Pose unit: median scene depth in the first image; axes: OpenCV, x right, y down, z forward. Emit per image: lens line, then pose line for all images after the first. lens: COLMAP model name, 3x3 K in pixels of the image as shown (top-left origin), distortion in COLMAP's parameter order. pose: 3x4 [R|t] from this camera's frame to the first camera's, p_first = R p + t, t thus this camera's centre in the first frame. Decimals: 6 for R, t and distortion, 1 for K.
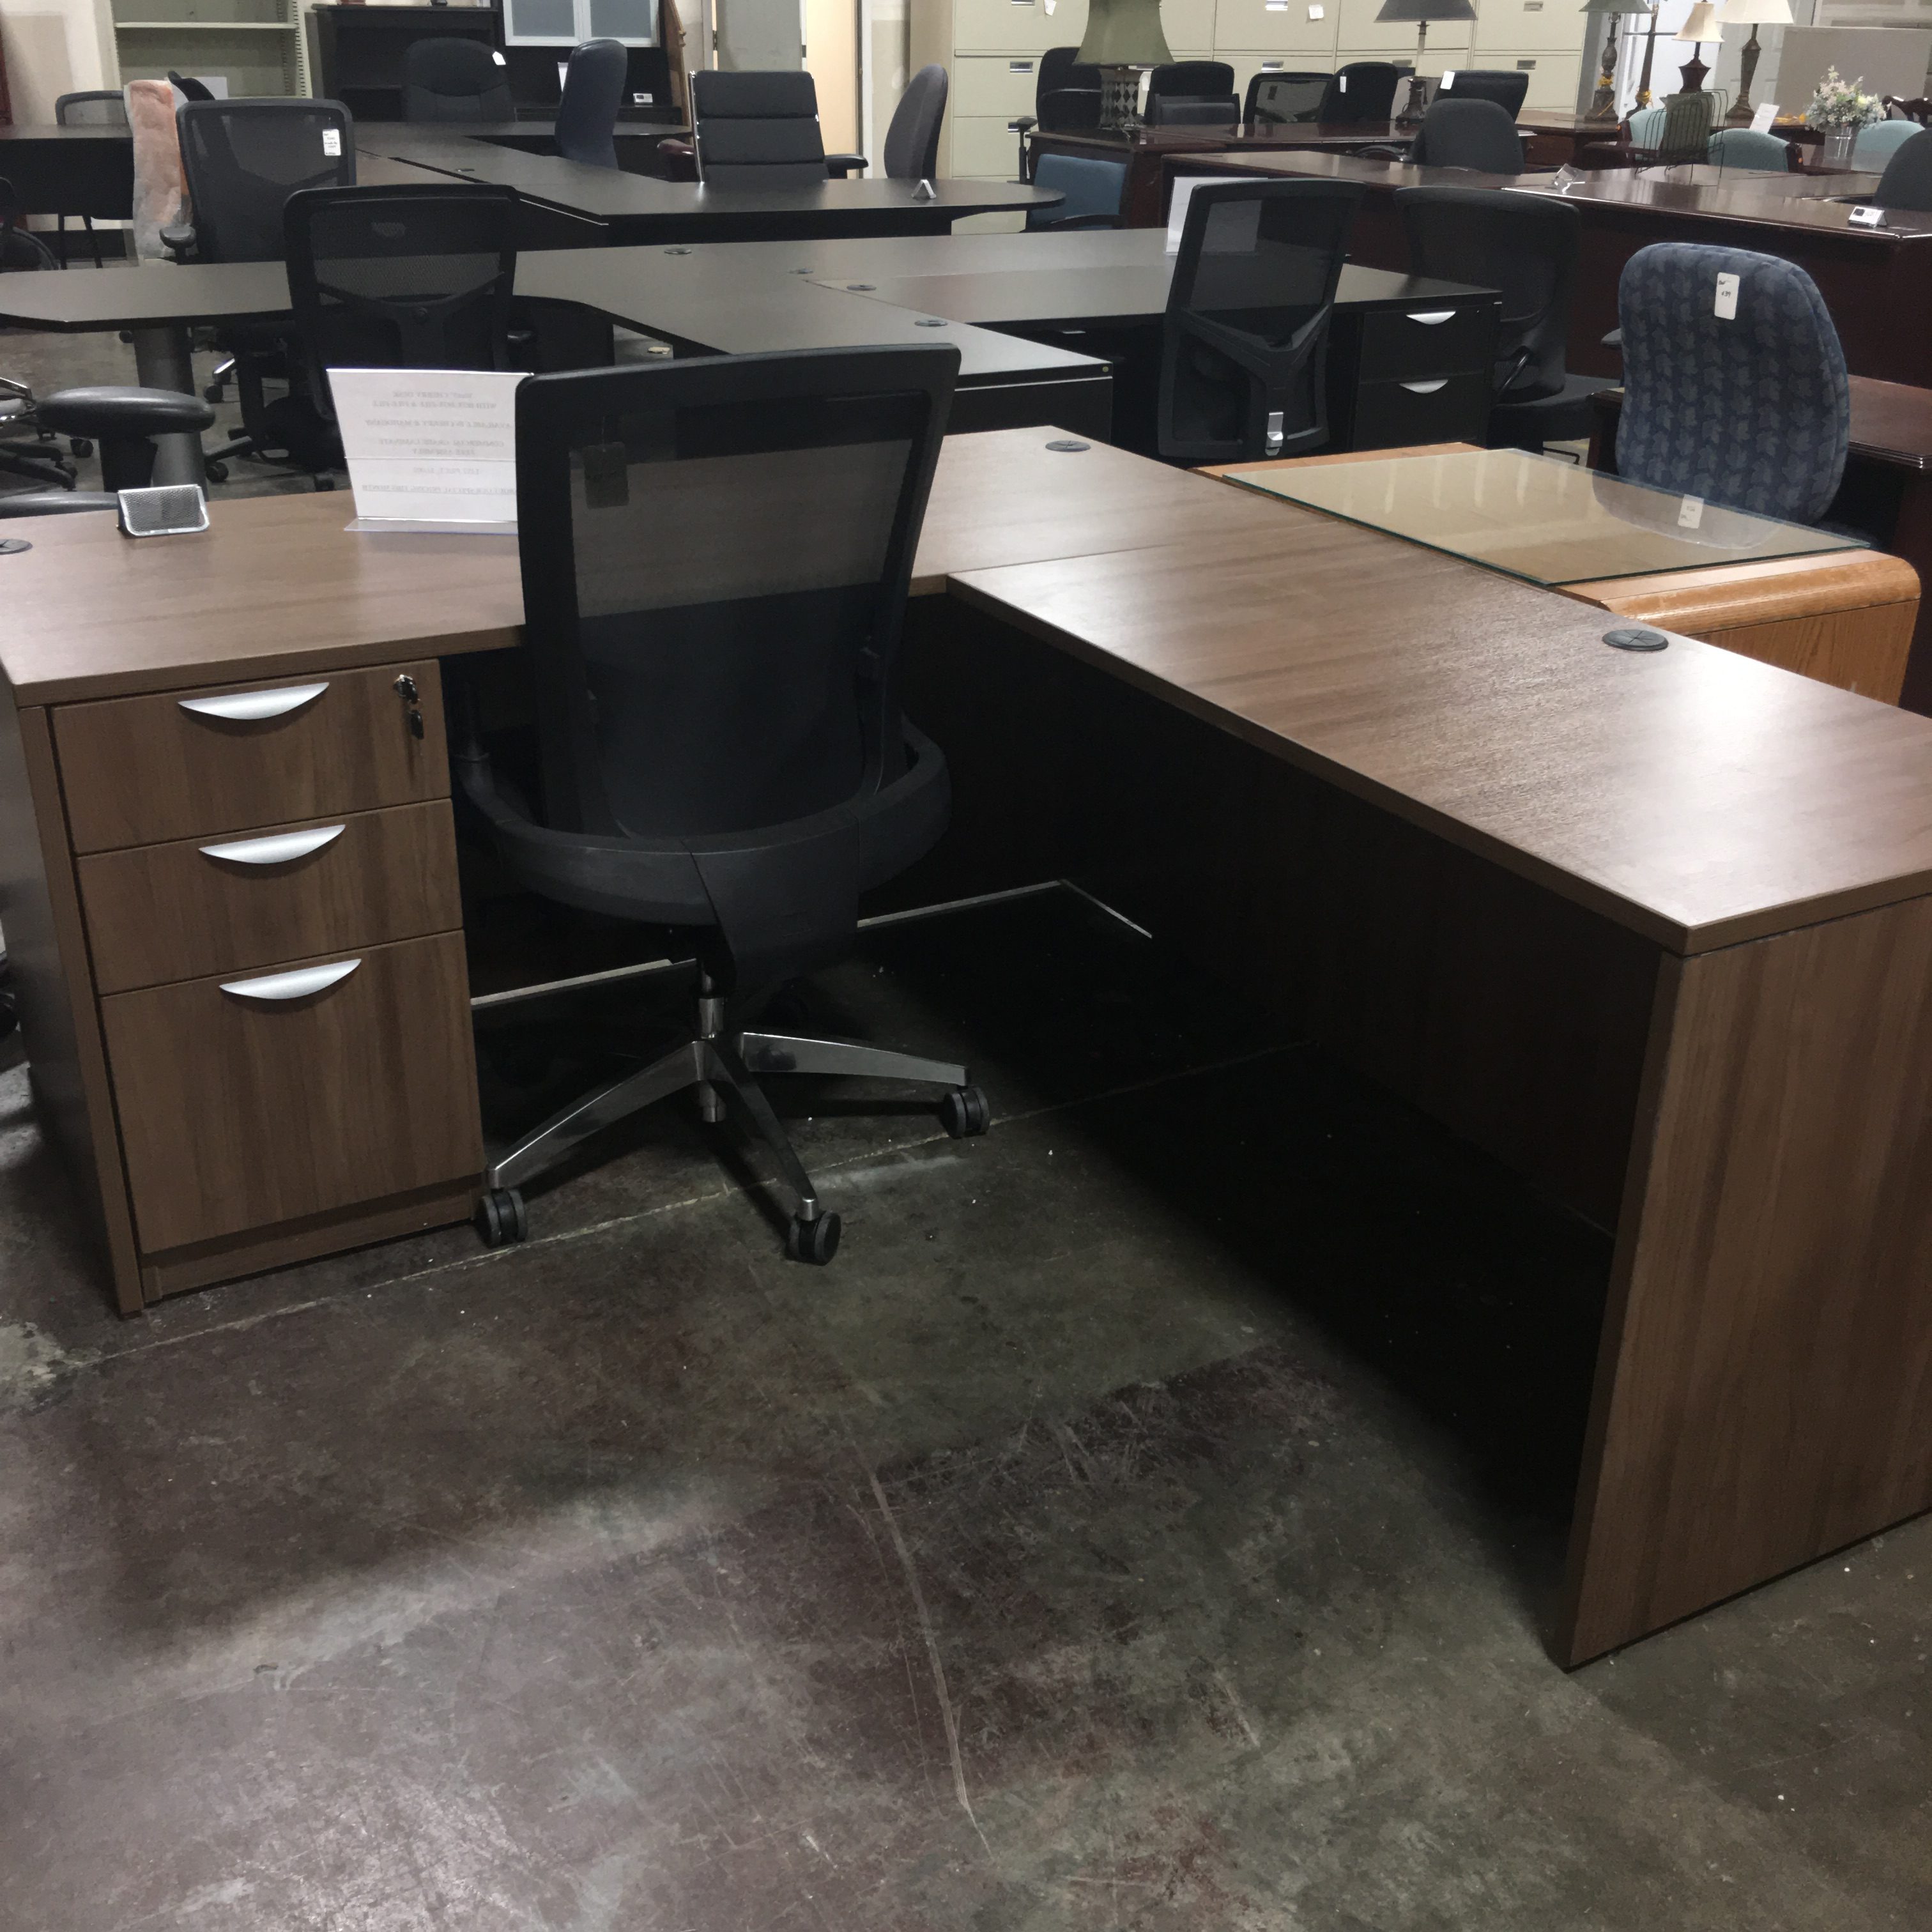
lens RADIAL K [[2123.4, 0, 959.3], [0, 2123.4, 967.6], [0, 0, 1]] dist [0.025105, 0.000000]
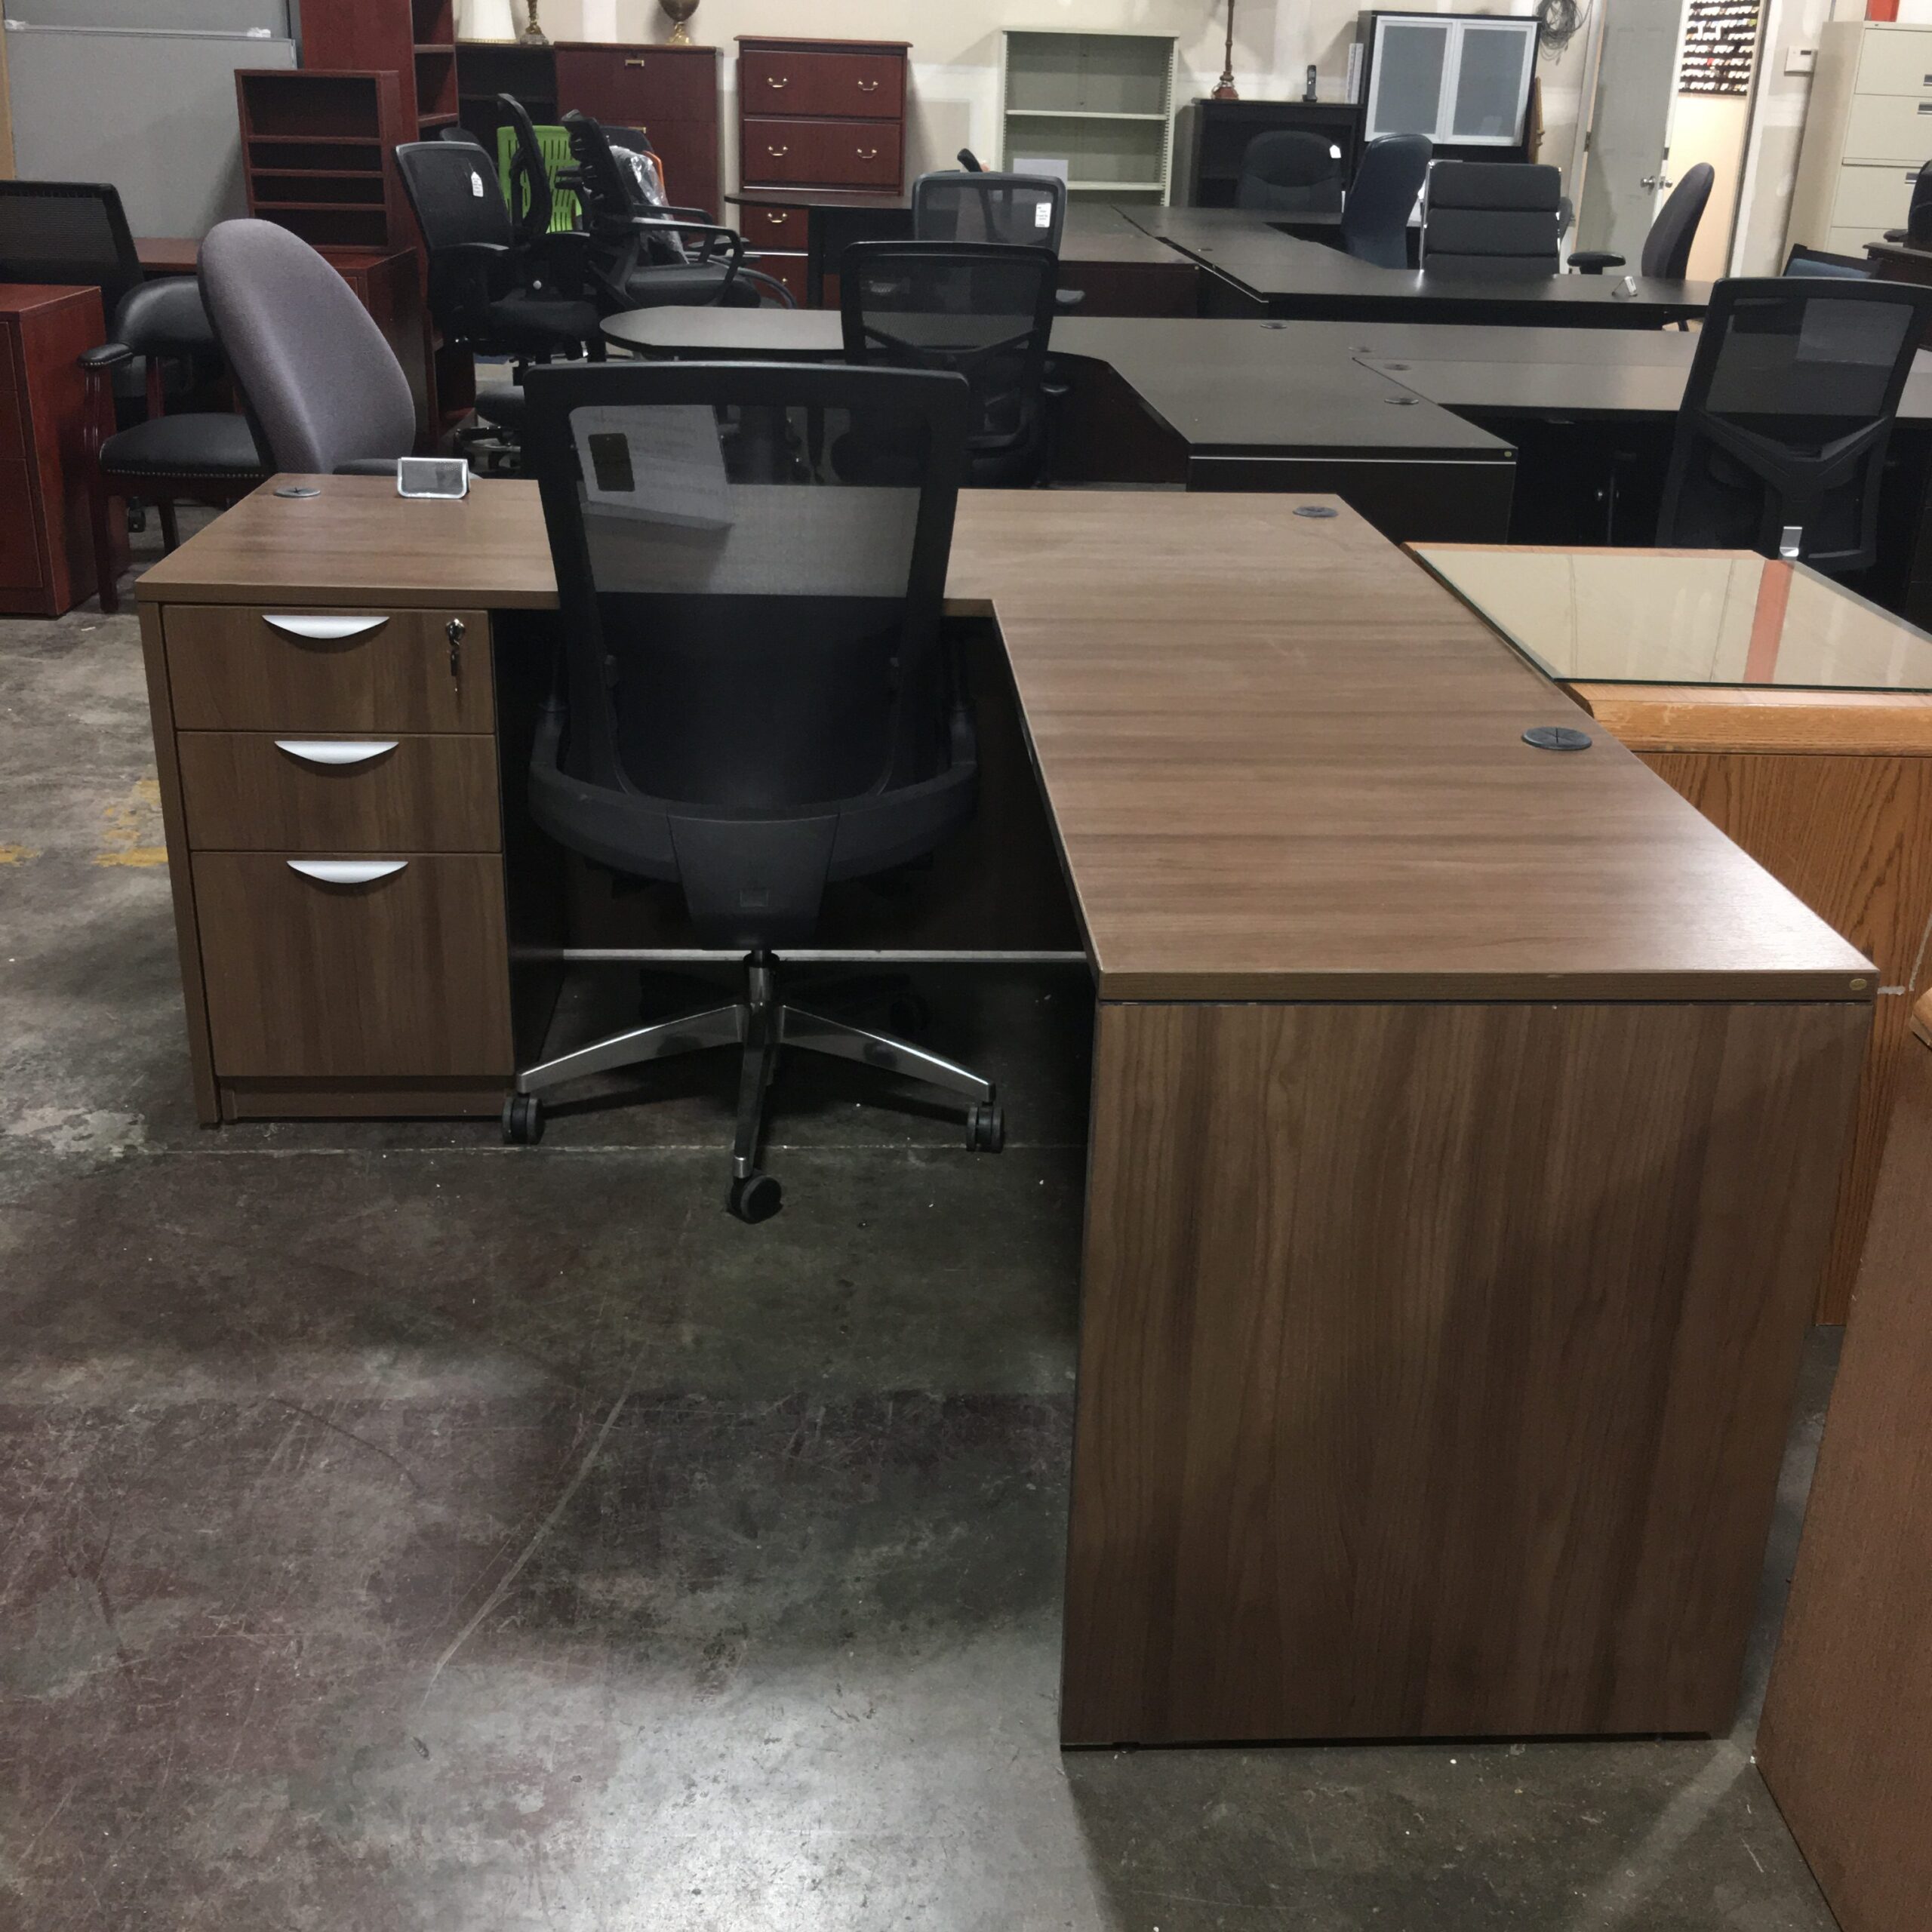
lens RADIAL K [[2123.4, 0, 956.0], [0, 2123.4, 959.7], [0, 0, 1]] dist [0.025105, 0.000000]
pose [[0.903033, 0.177045, -0.391390, 0.434218], [-0.194678, 0.980852, -0.005482, -0.003431], [0.382925, 0.081146, 0.920209, 0.054326]]
